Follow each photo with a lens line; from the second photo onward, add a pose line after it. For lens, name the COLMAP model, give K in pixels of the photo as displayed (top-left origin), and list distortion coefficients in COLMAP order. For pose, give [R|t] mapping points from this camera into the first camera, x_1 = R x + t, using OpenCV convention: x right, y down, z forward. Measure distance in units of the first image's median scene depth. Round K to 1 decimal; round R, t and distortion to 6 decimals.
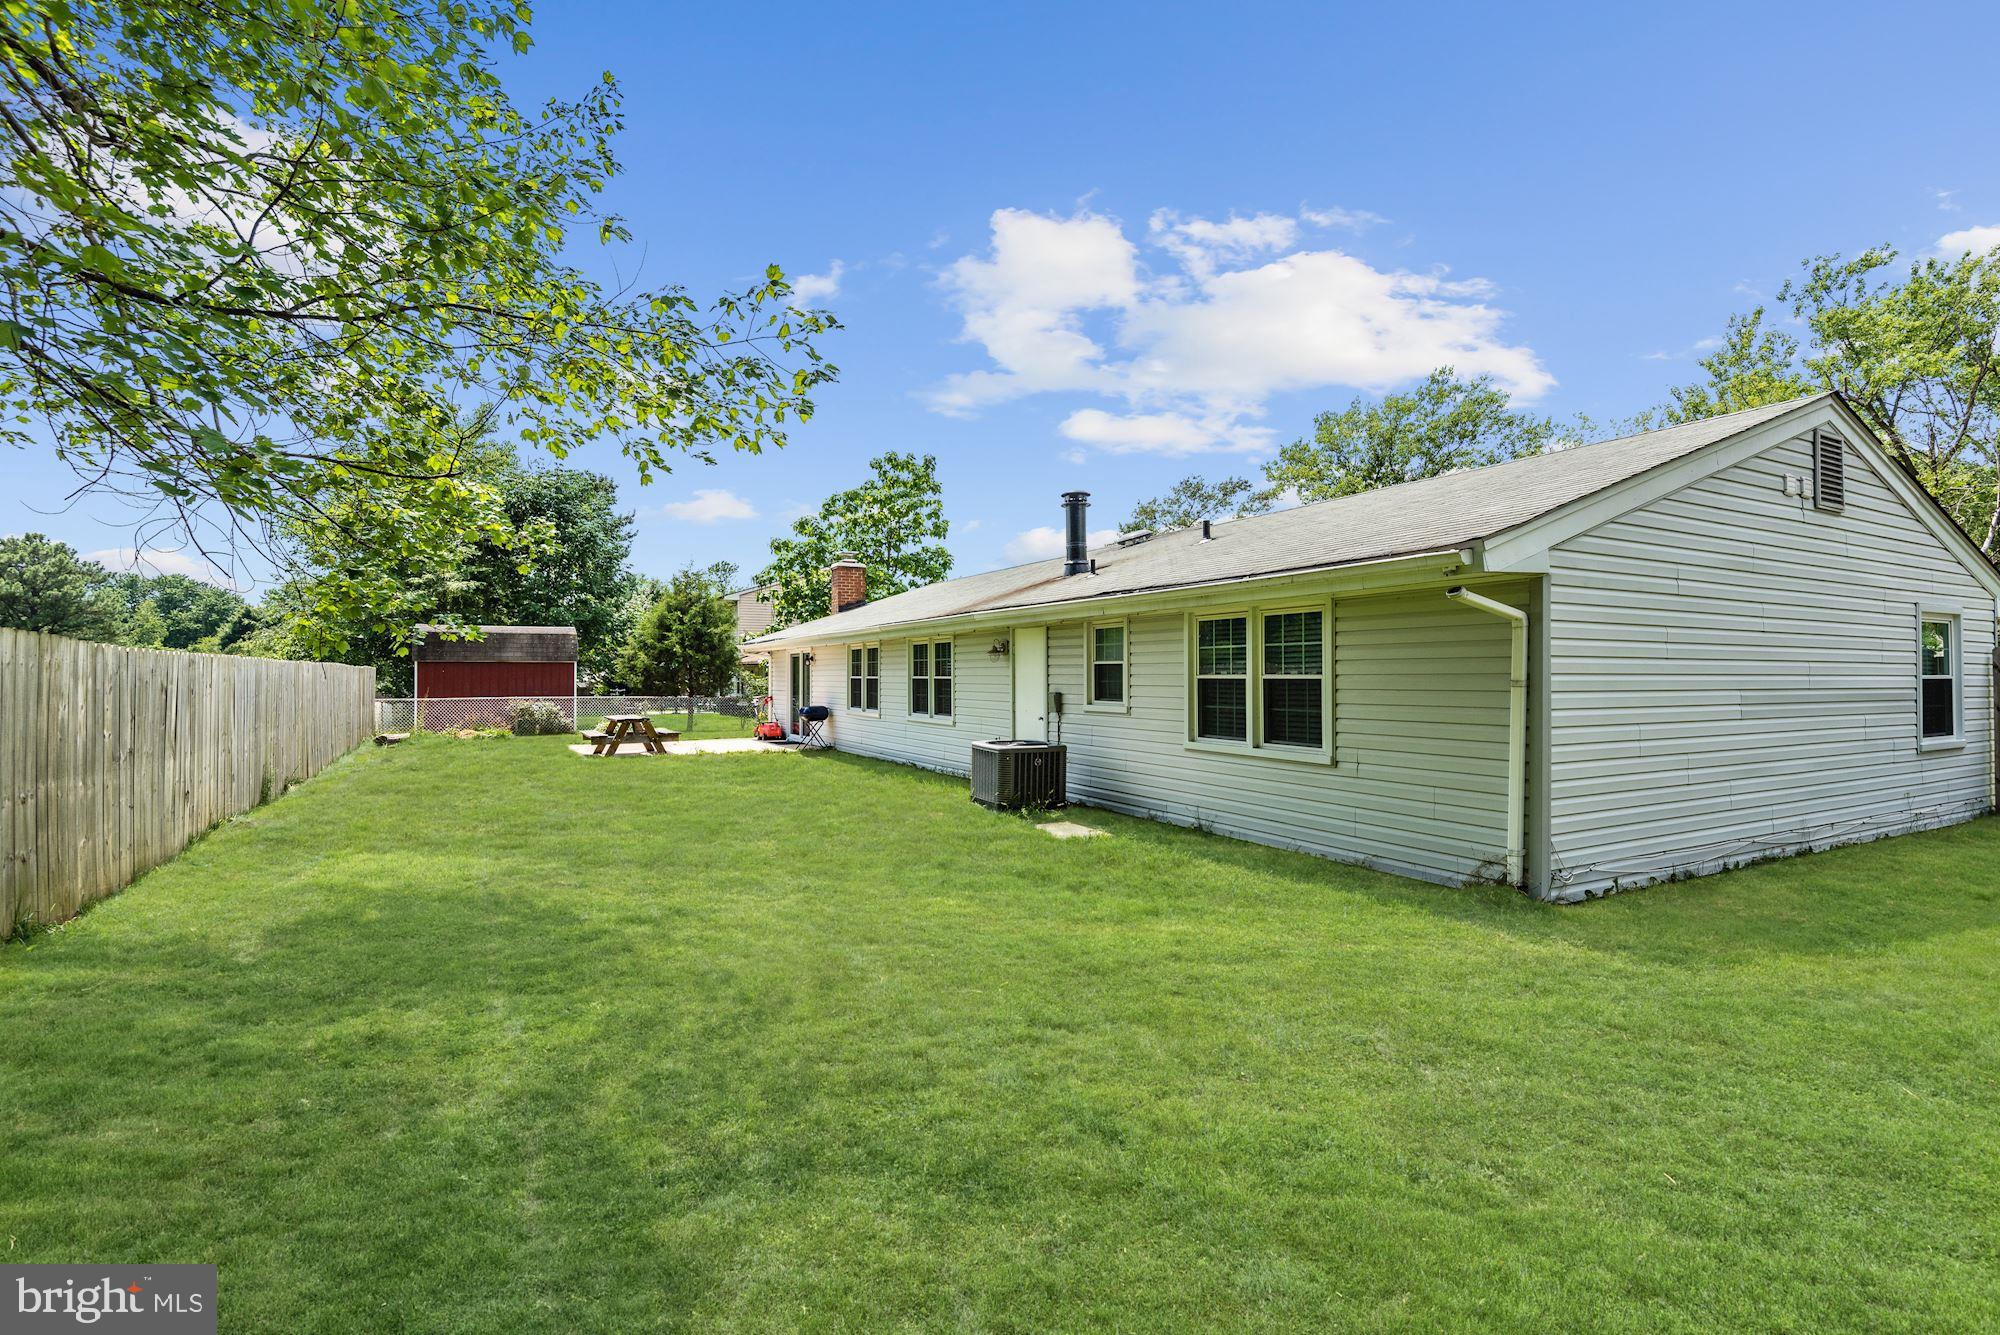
lens RADIAL K [[925.8, 0, 1000.0], [0, 925.8, 667.5], [0, 0, 1]] dist [0.002750, 0.000690]
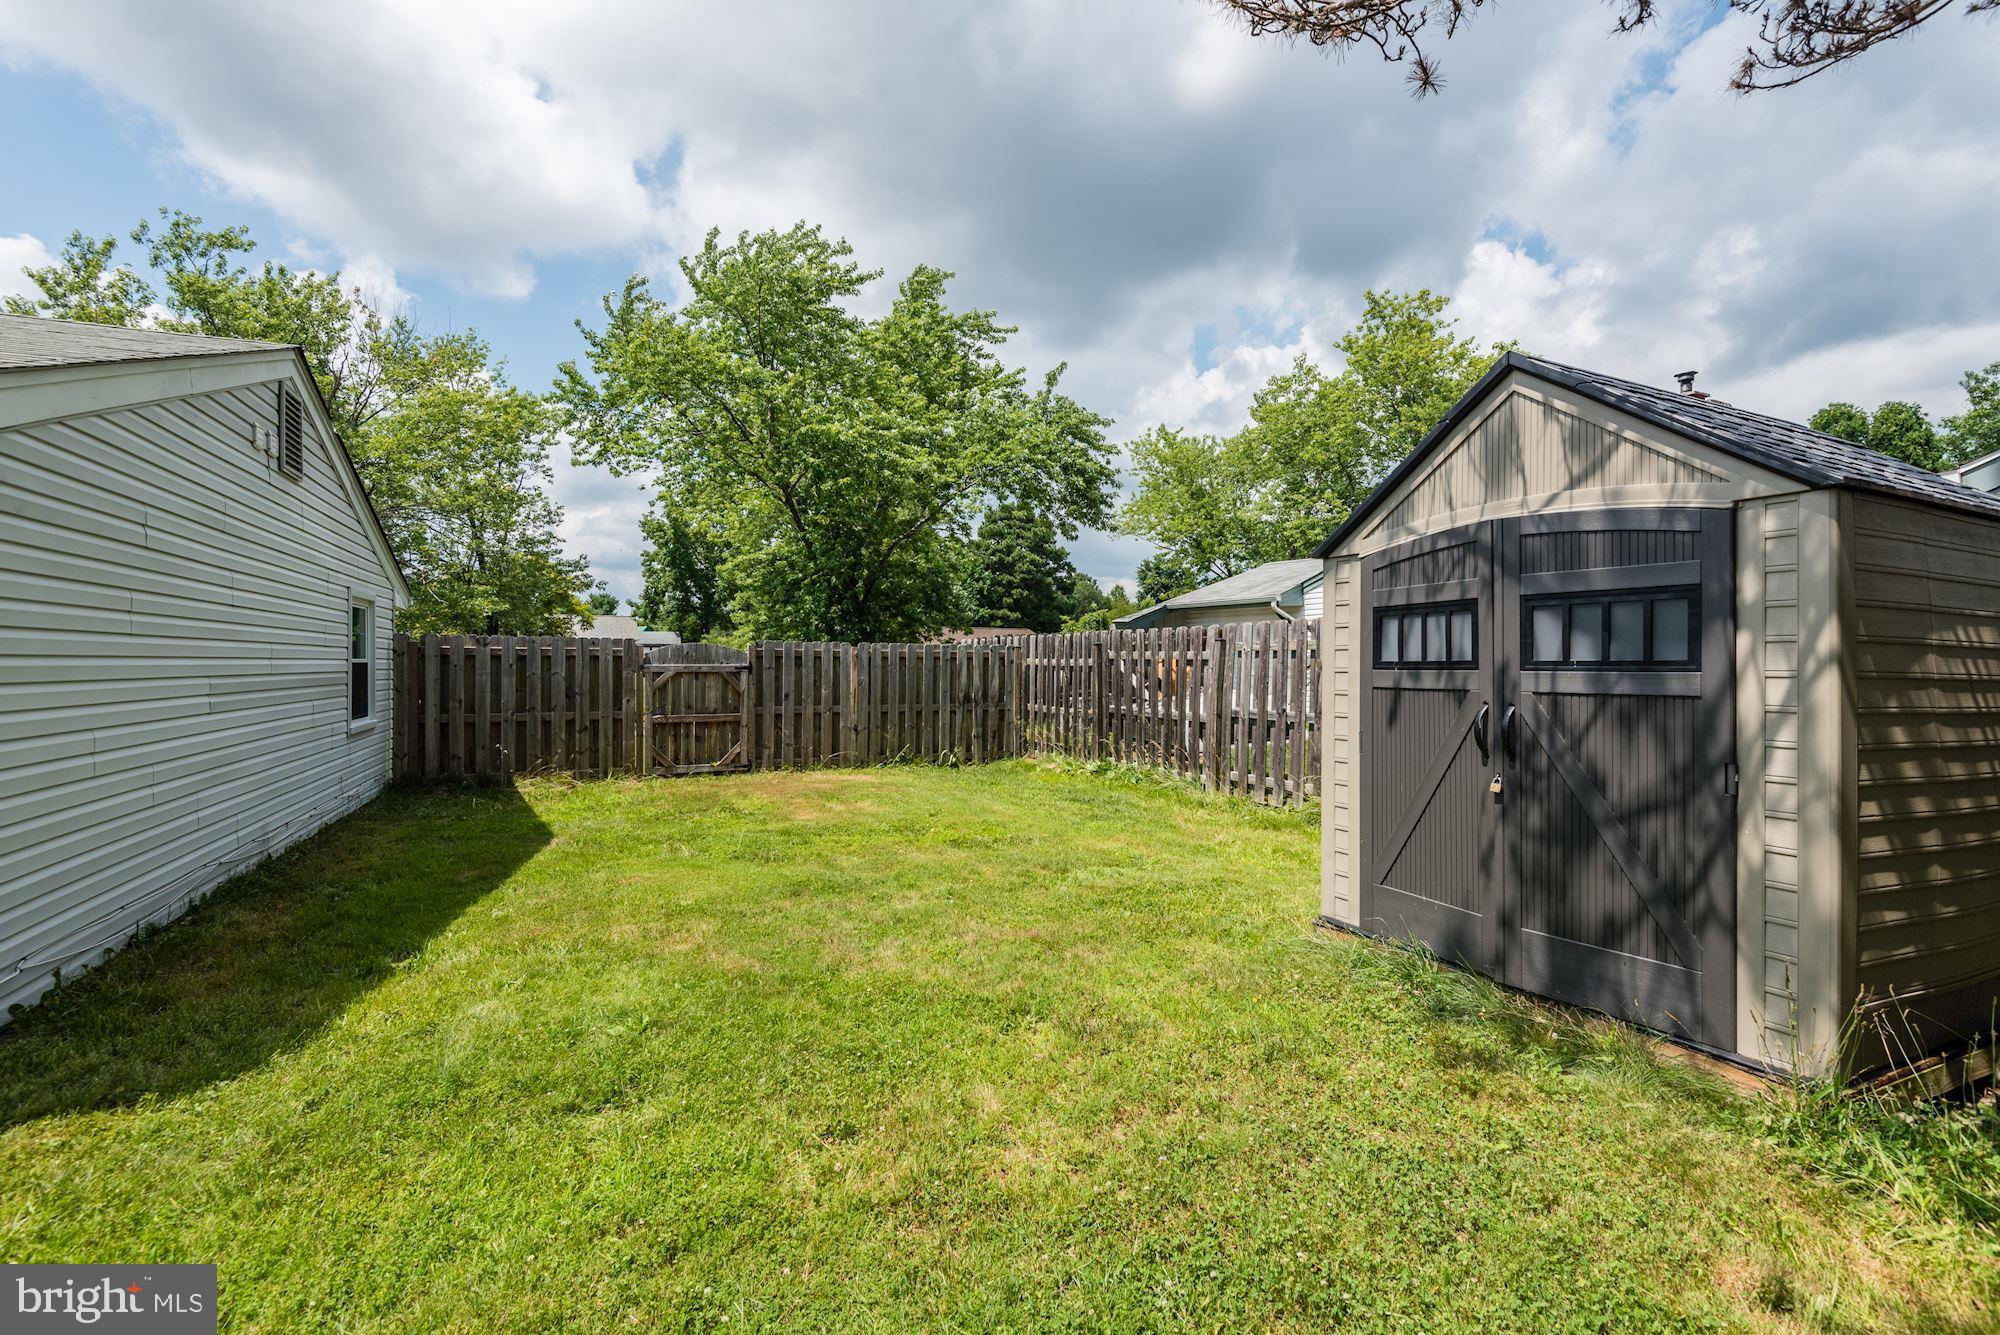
lens RADIAL K [[925.8, 0, 1000.0], [0, 925.8, 667.5], [0, 0, 1]] dist [0.002750, 0.000690]
pose [[0.093794, -0.003154, 0.995587, 0.053243], [-0.018671, 0.999814, 0.004926, -0.000593], [-0.995417, -0.019050, 0.093718, 0.202711]]
